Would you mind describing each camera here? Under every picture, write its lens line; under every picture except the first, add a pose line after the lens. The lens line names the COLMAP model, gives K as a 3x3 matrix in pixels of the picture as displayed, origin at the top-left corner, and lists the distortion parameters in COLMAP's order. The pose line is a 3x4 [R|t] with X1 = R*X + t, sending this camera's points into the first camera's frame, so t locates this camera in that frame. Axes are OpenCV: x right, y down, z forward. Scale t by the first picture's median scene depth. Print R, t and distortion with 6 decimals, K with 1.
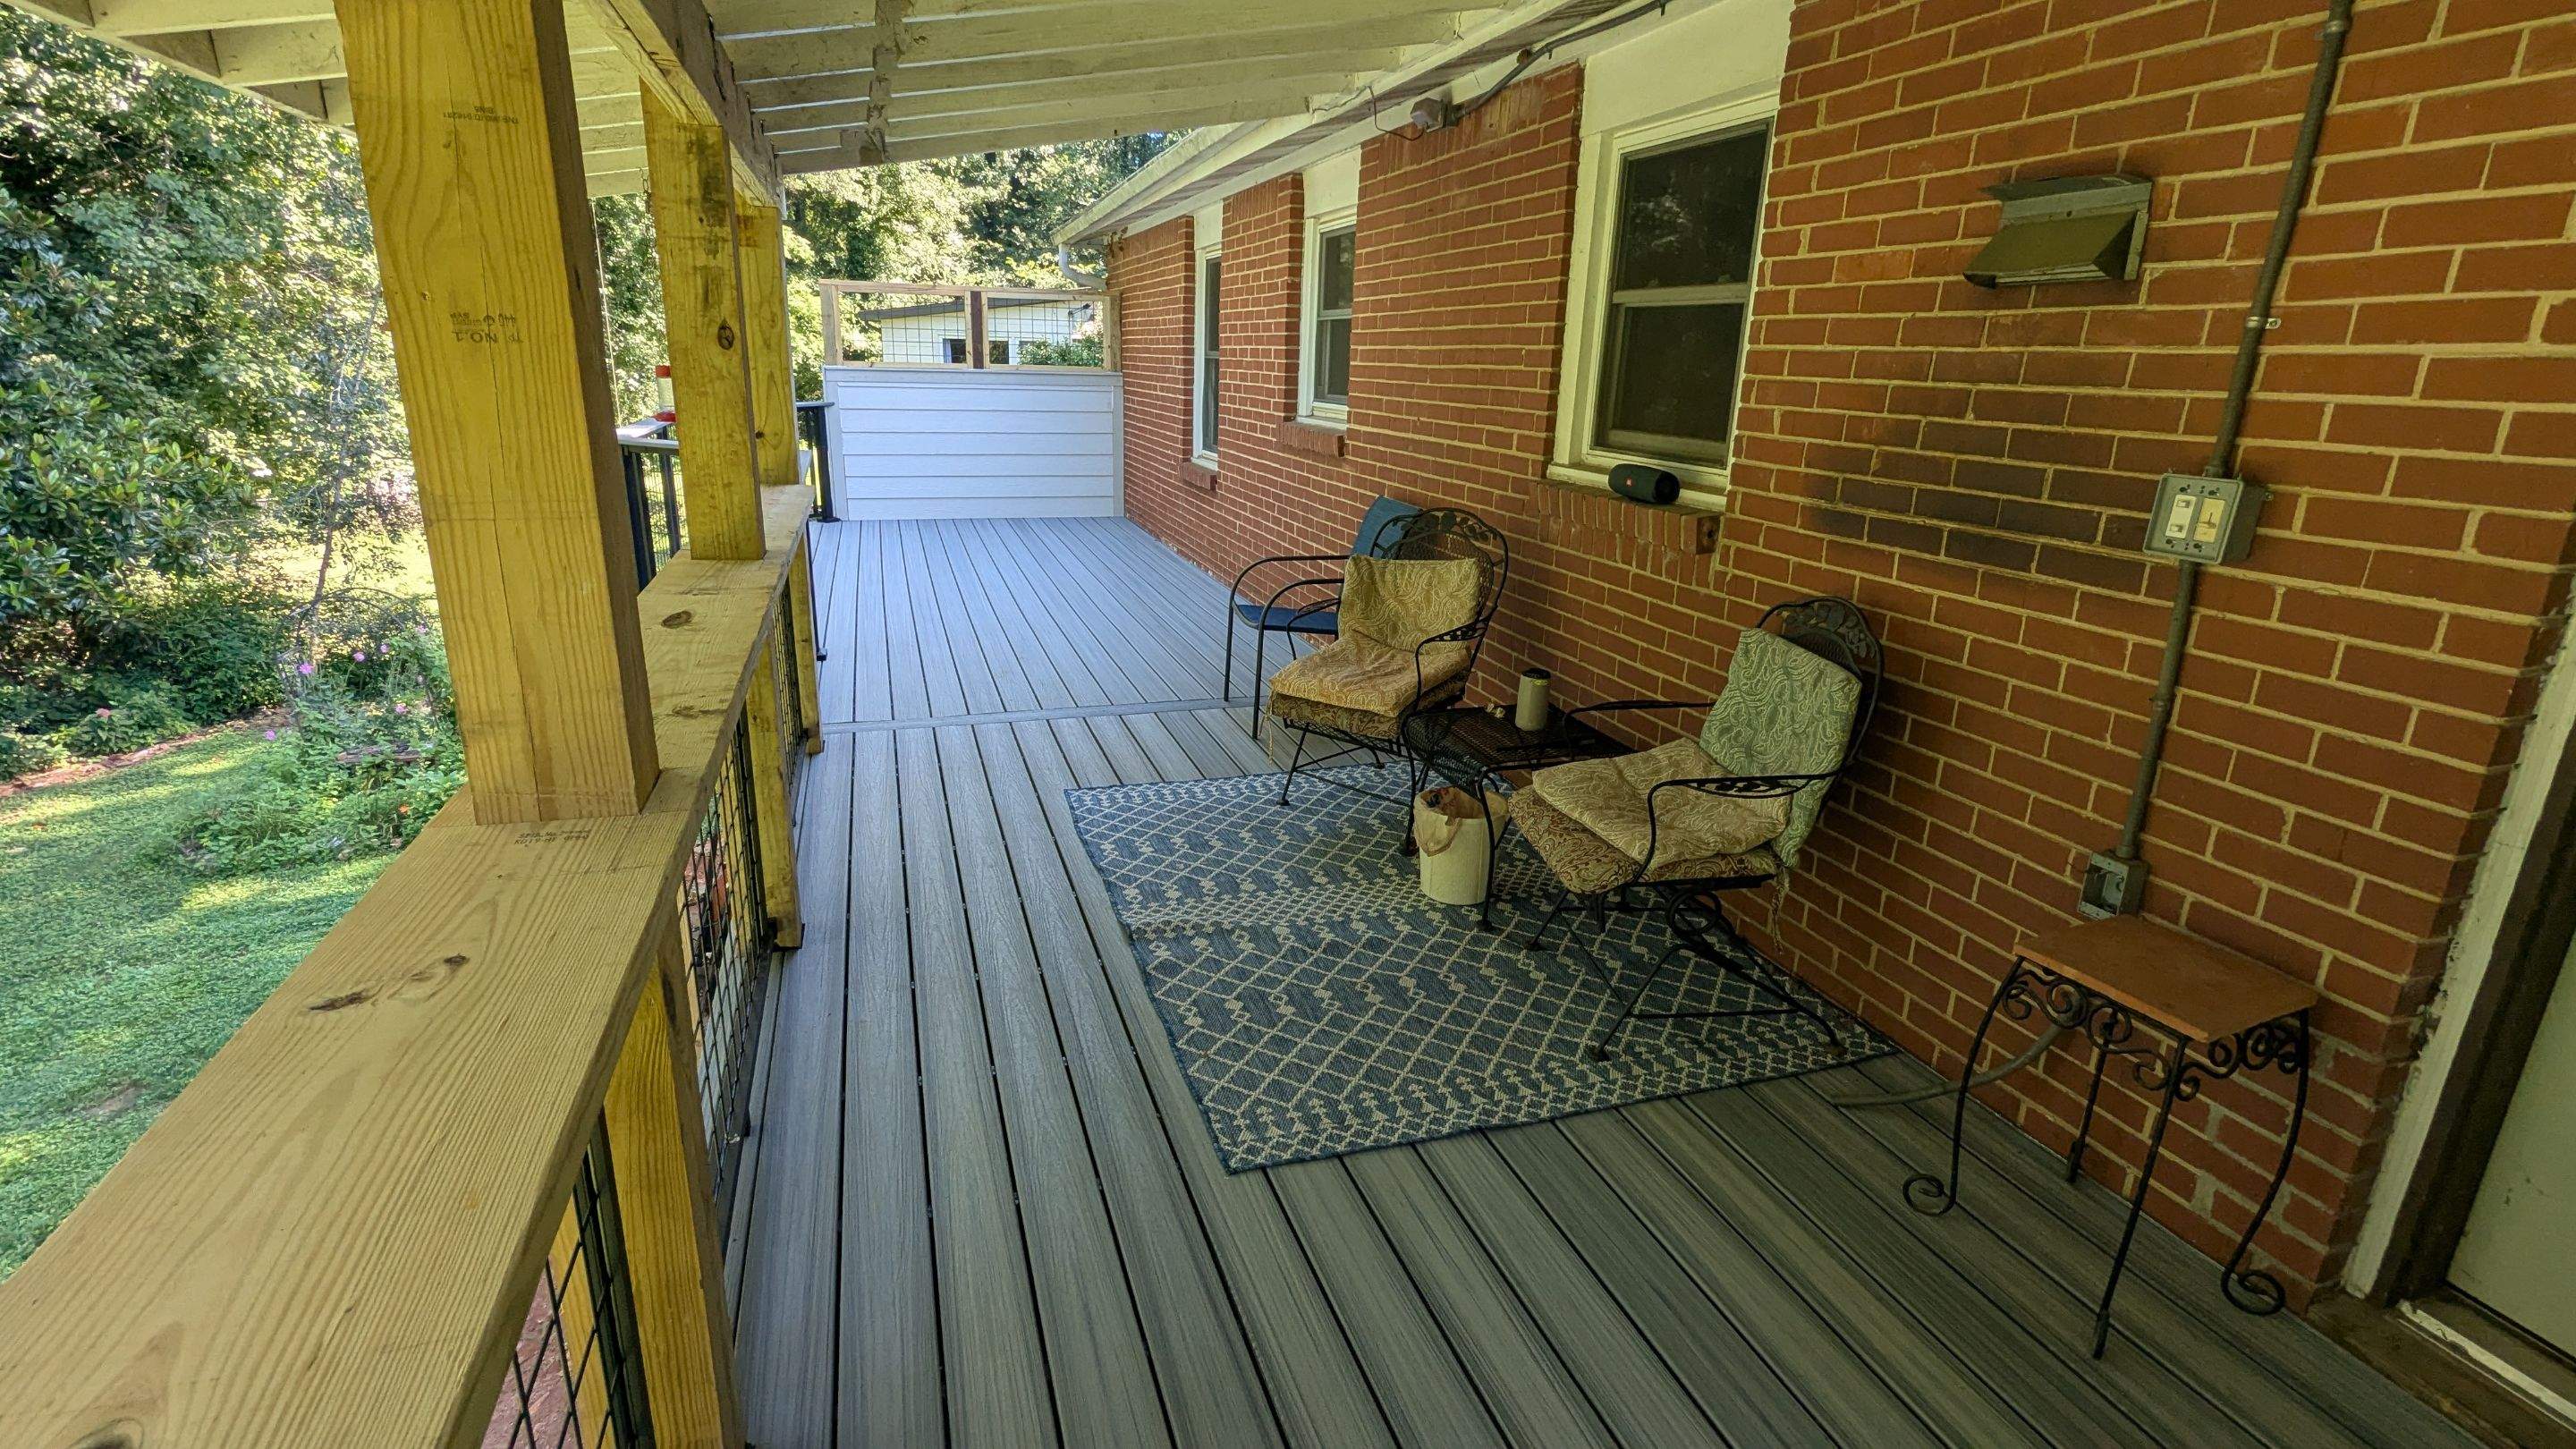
lens RADIAL K [[1212.6, 0, 1277.8], [0, 1212.6, 729.8], [0, 0, 1]] dist [0.004627, 0.000137]
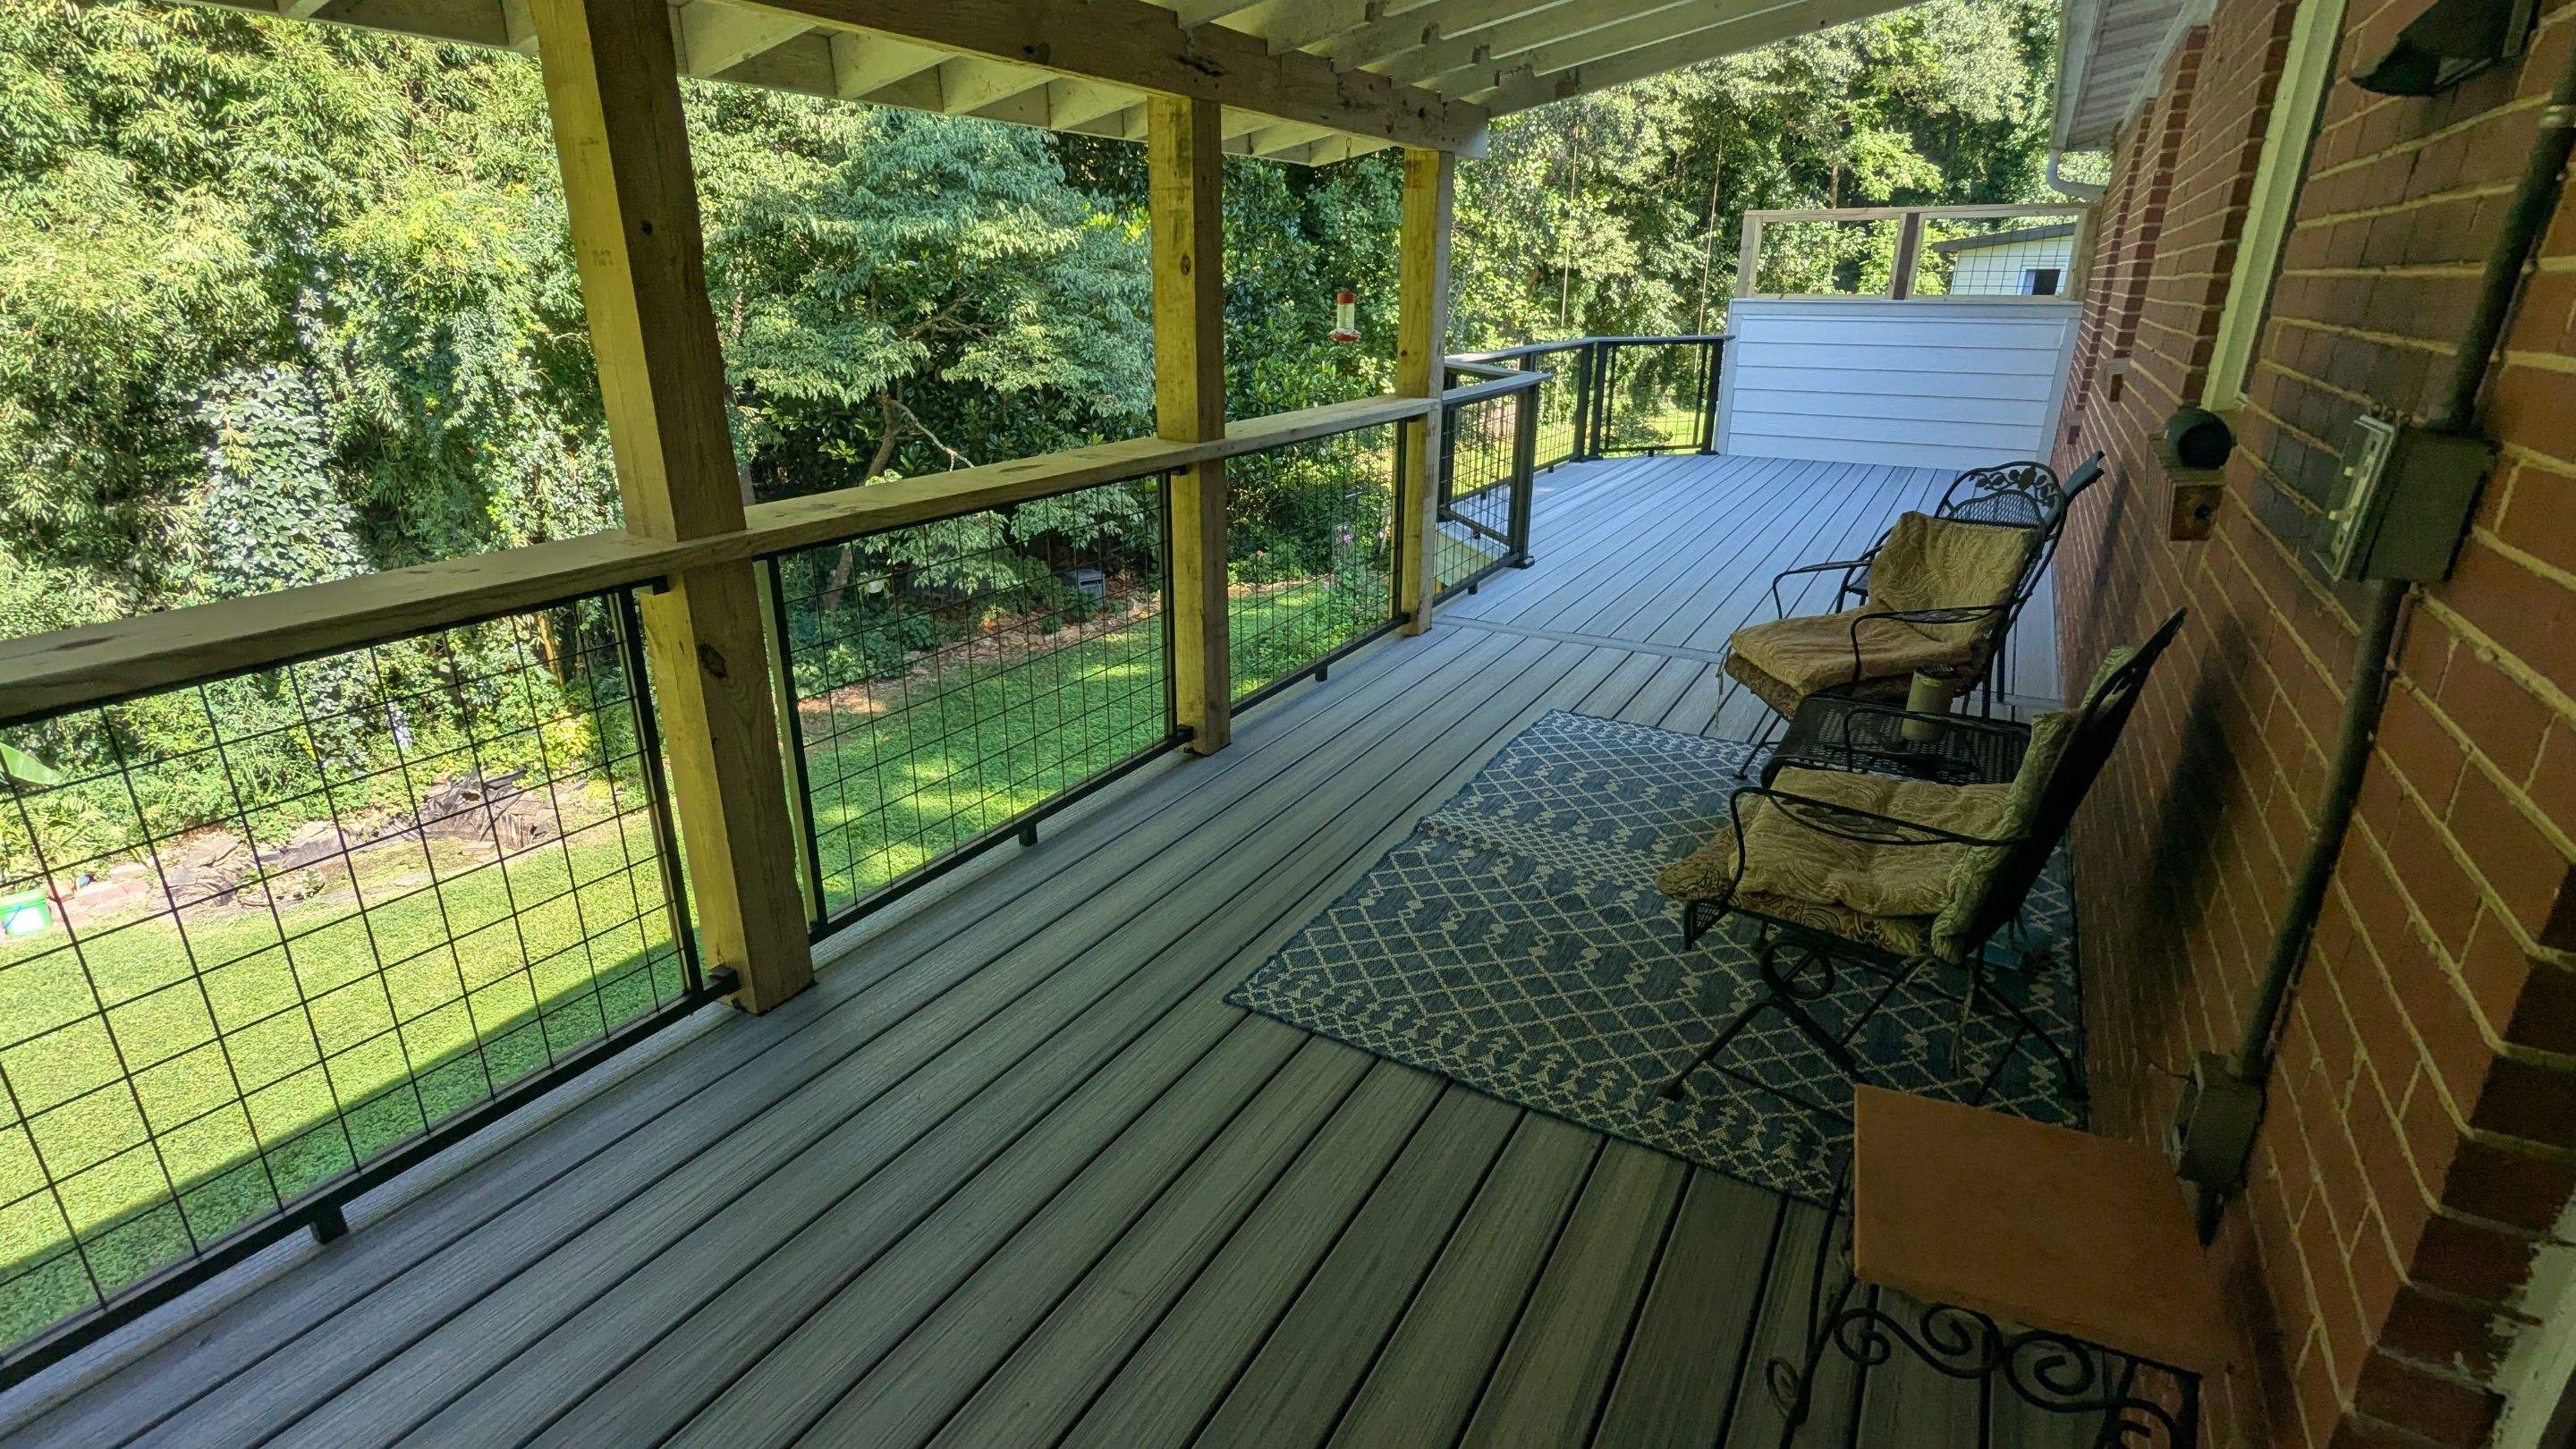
lens RADIAL K [[1212.6, 0, 1281.4], [0, 1212.6, 721.8], [0, 0, 1]] dist [0.004627, 0.000137]
pose [[0.670636, 0.232255, -0.704489, 0.444072], [-0.204677, 0.970789, 0.125207, -0.024235], [0.712990, 0.060224, 0.698583, 0.139949]]
